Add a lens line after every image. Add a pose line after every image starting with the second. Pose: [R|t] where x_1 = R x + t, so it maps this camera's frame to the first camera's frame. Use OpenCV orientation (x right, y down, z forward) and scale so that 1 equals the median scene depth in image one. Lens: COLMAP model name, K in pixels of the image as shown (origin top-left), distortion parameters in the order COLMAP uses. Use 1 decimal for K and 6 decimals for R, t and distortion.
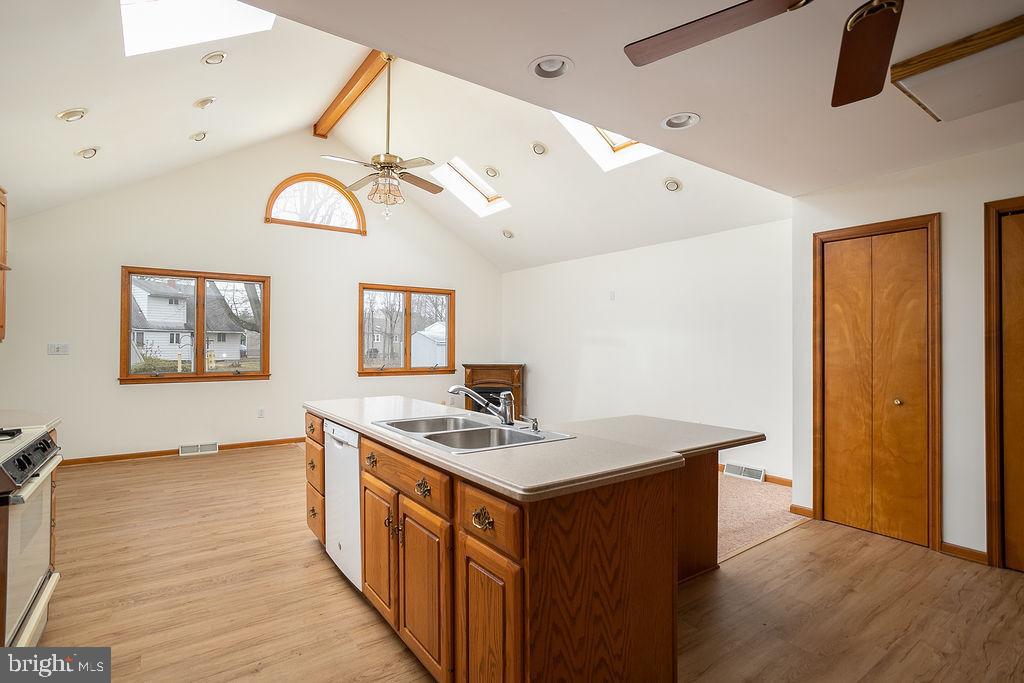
lens RADIAL K [[502.5, 0, 507.5], [0, 502.5, 340.8], [0, 0, 1]] dist [-0.056198, 0.033660]
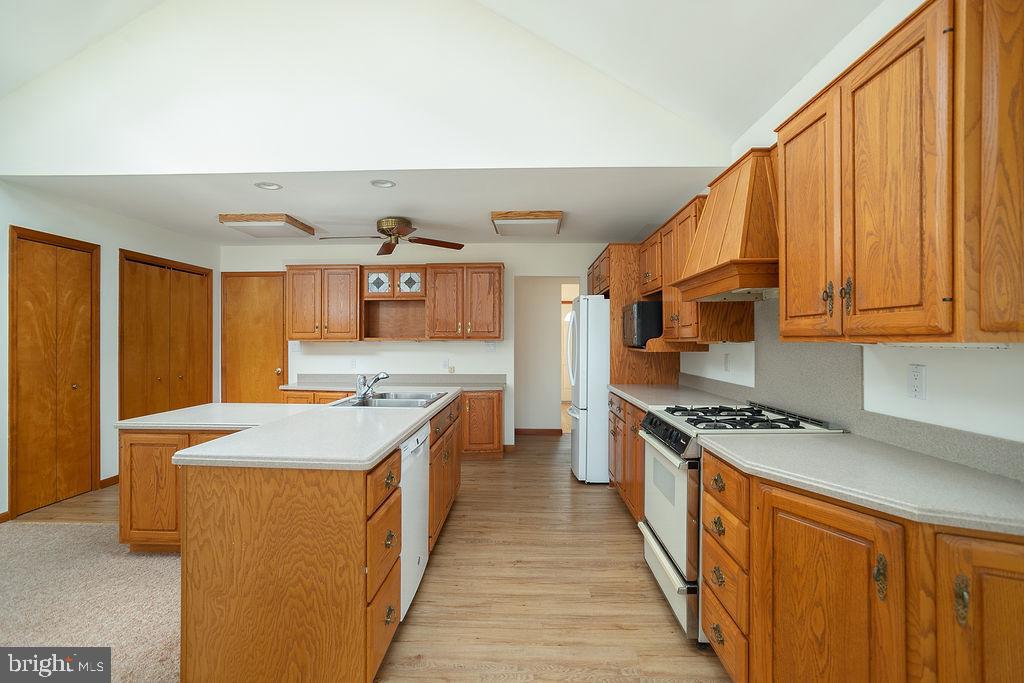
lens RADIAL K [[498.8, 0, 507.6], [0, 498.8, 337.9], [0, 0, 1]] dist [-0.057885, 0.032537]
pose [[-0.795534, 0.000020, 0.605908, -0.762950], [-0.007210, 0.999929, -0.009499, 0.005432], [-0.605865, -0.011925, -0.795478, 1.217574]]
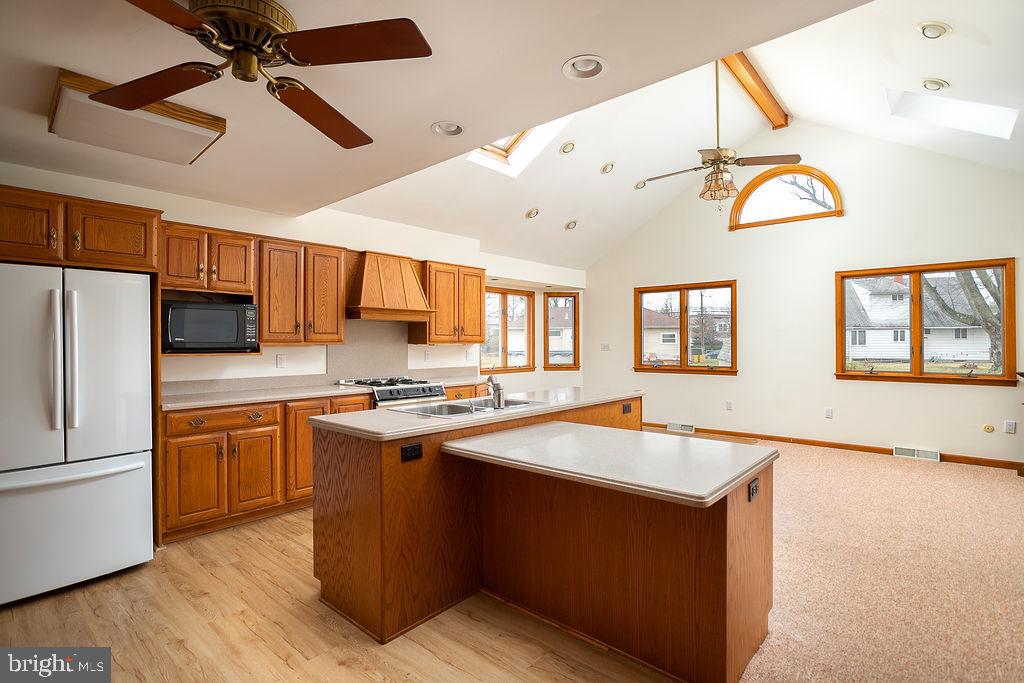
lens RADIAL K [[498.8, 0, 507.6], [0, 498.8, 337.9], [0, 0, 1]] dist [-0.057885, 0.032537]
pose [[0.223656, -0.013079, -0.974580, 0.789177], [0.011770, 0.999873, -0.010718, 0.003077], [0.974597, -0.009073, 0.223782, 0.494493]]
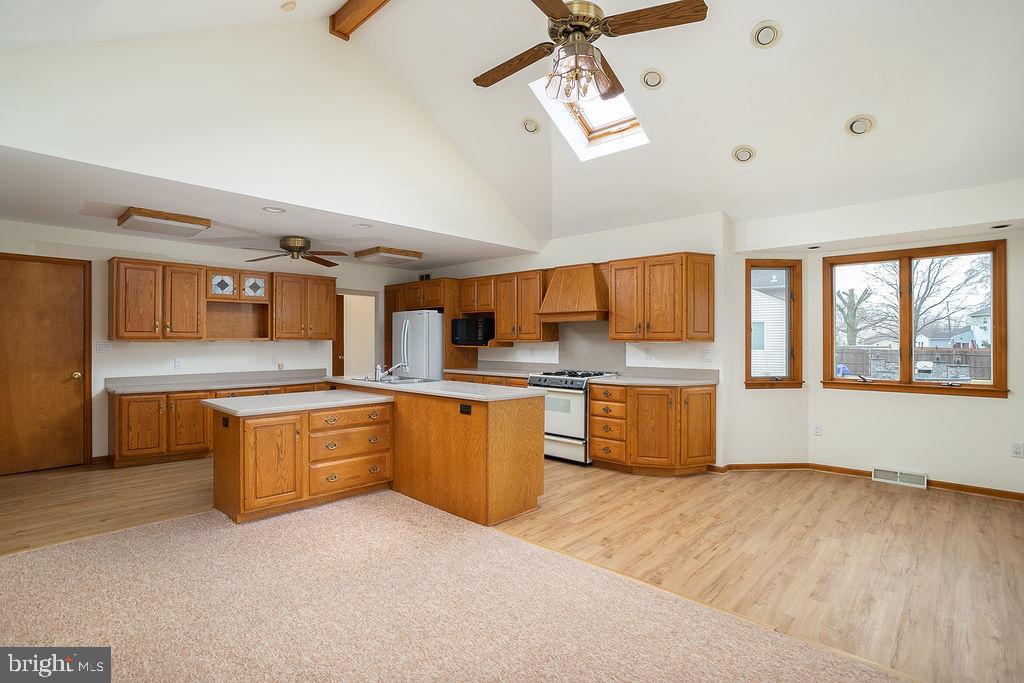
lens RADIAL K [[502.5, 0, 507.5], [0, 502.5, 340.8], [0, 0, 1]] dist [-0.056198, 0.033660]
pose [[-0.980645, -0.004635, -0.195739, -0.072793], [-0.003332, 0.999970, -0.006983, 0.011218], [0.195765, -0.006196, -0.980631, 2.013585]]
